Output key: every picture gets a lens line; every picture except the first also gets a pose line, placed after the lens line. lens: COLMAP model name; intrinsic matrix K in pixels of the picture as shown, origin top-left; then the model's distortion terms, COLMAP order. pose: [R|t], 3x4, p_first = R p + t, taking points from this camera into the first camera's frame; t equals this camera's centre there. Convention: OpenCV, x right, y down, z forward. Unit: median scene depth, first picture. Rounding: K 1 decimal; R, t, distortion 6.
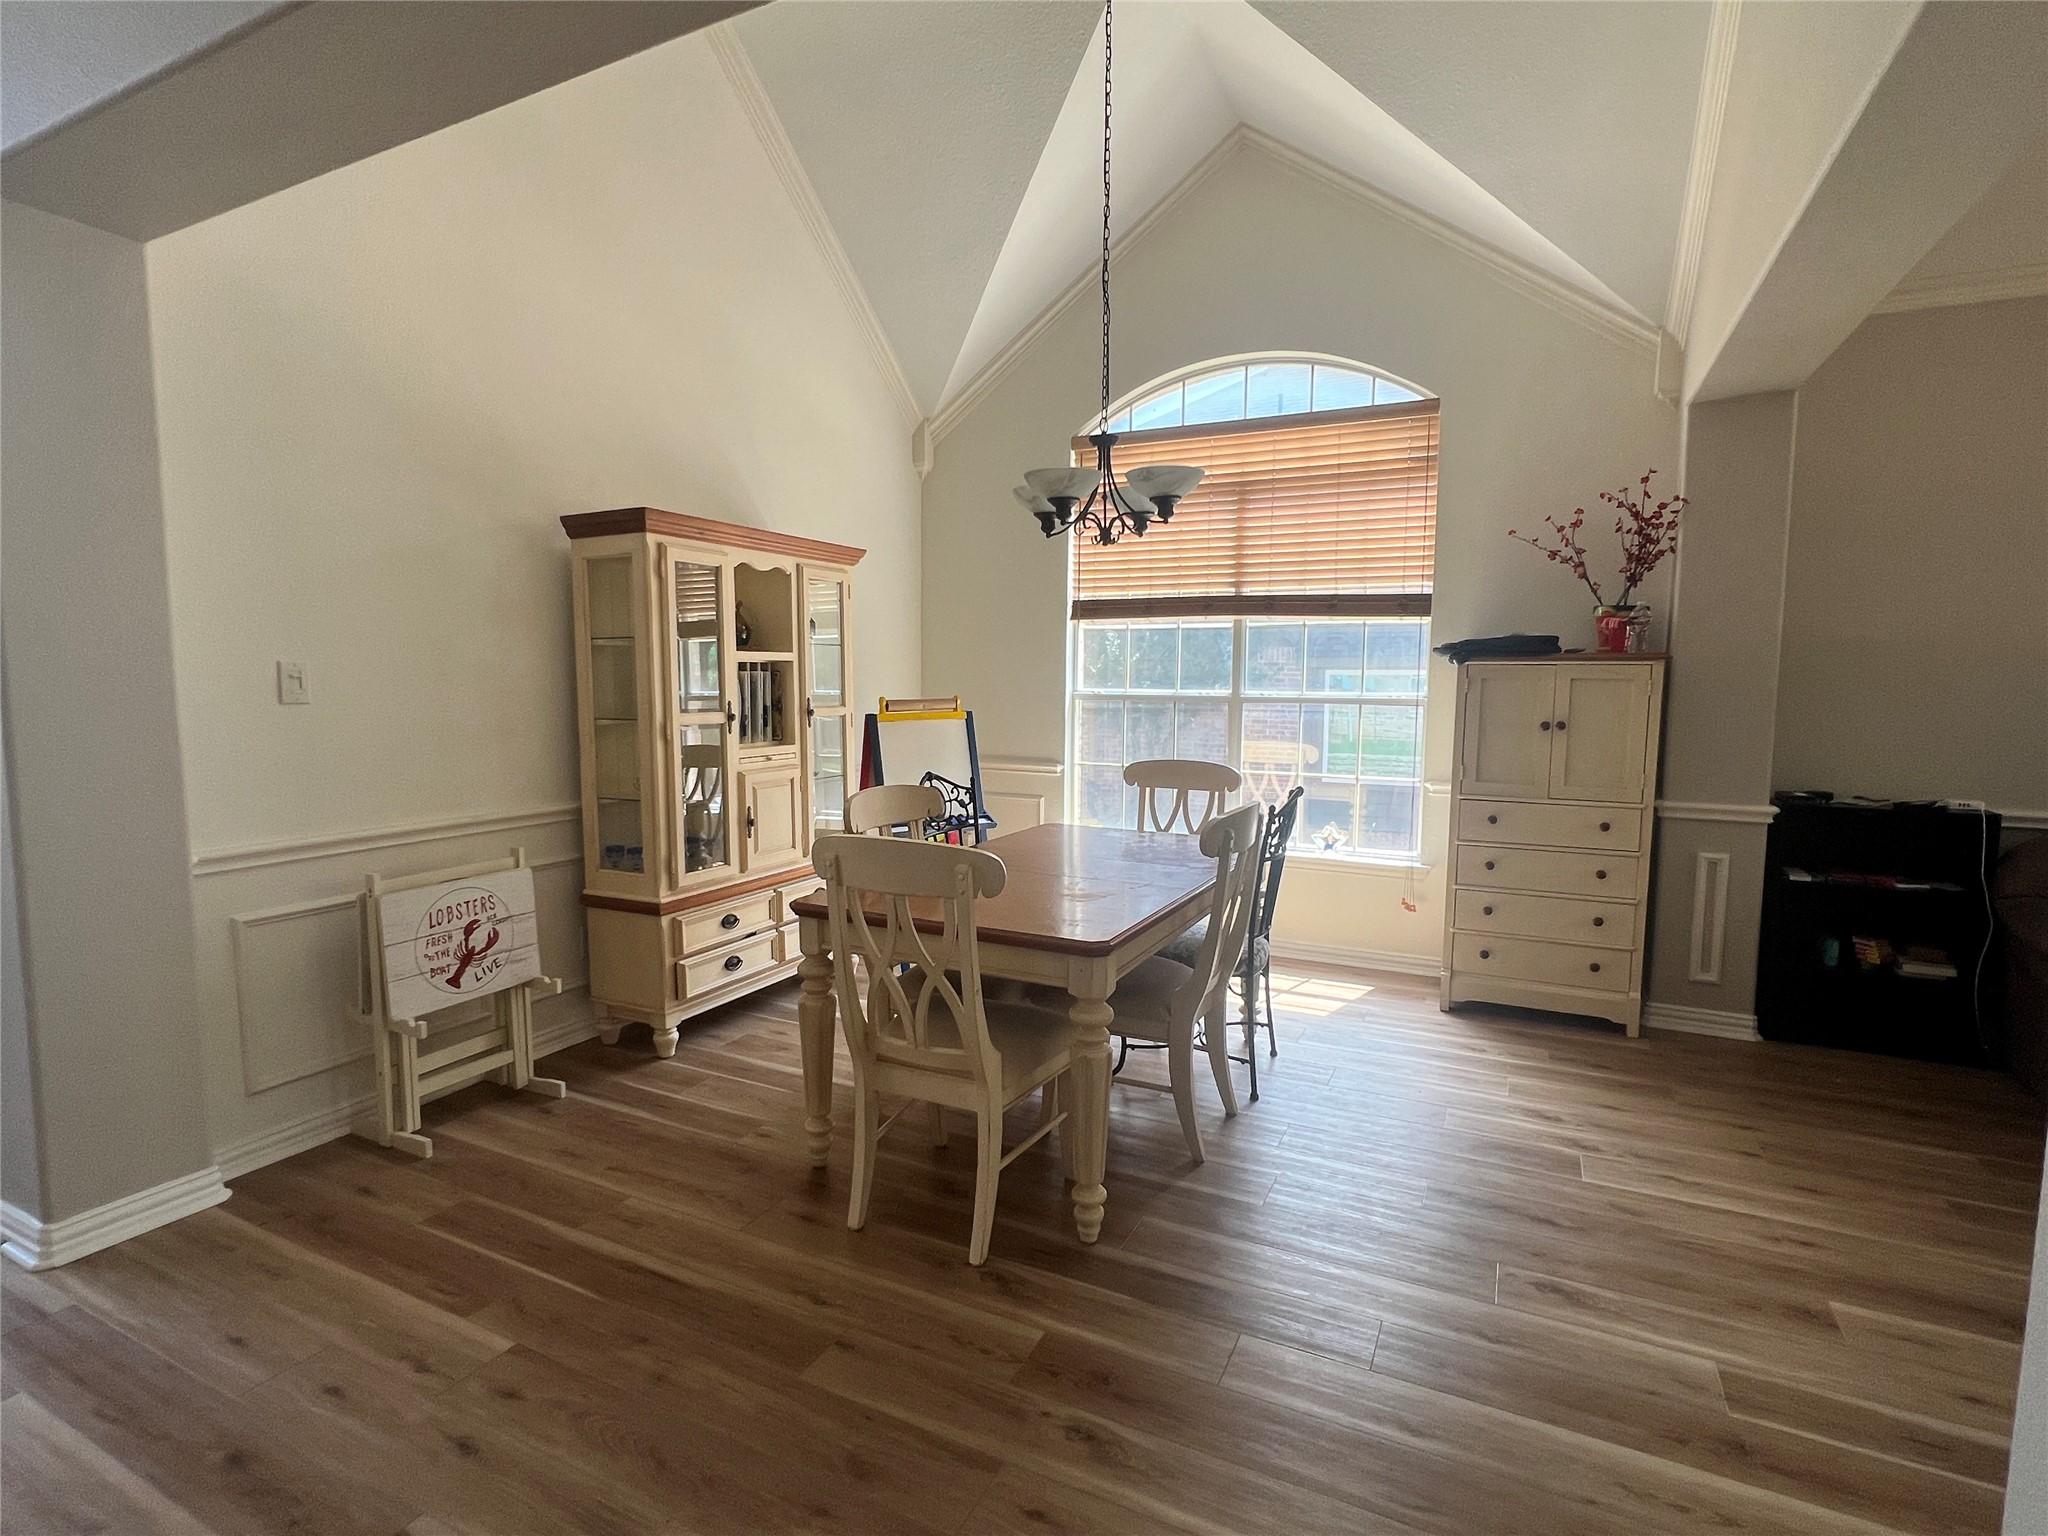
lens RADIAL K [[1011.5, 0, 1024.0], [0, 1011.5, 768.0], [0, 0, 1]] dist [-0.001135, 0.000614]
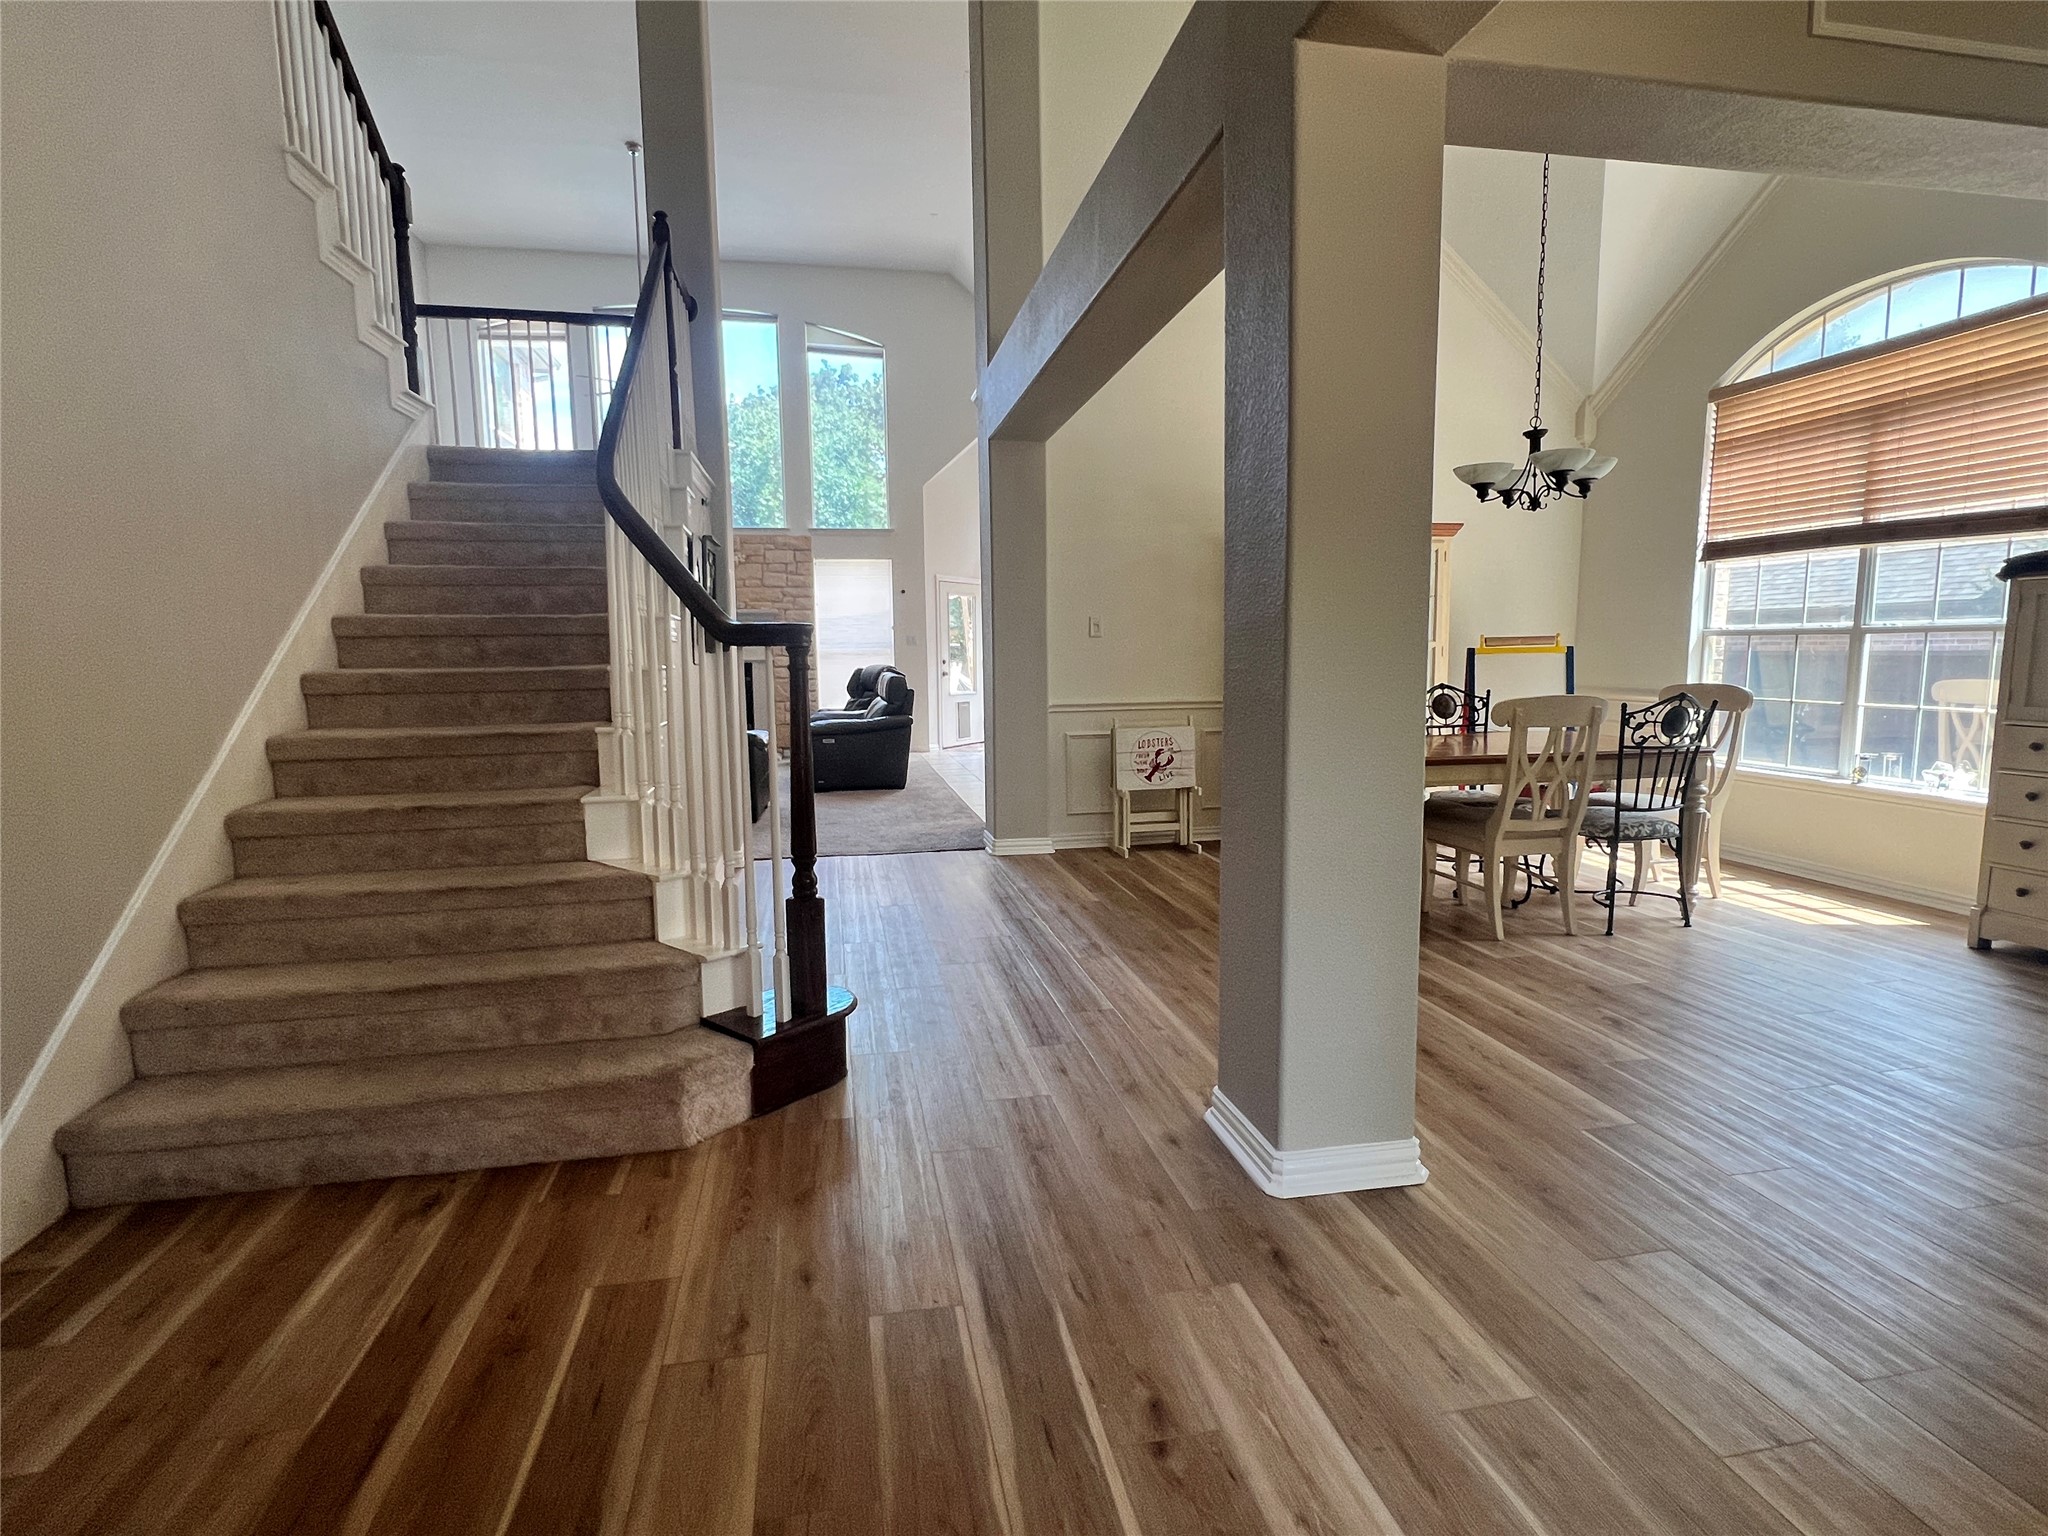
lens RADIAL K [[1011.5, 0, 1024.0], [0, 1011.5, 768.0], [0, 0, 1]] dist [-0.001135, 0.000614]
pose [[0.615457, 0.079656, -0.784135, 0.757317], [-0.056137, 0.996783, 0.057197, 0.084066], [0.786169, 0.008816, 0.617949, -0.374267]]
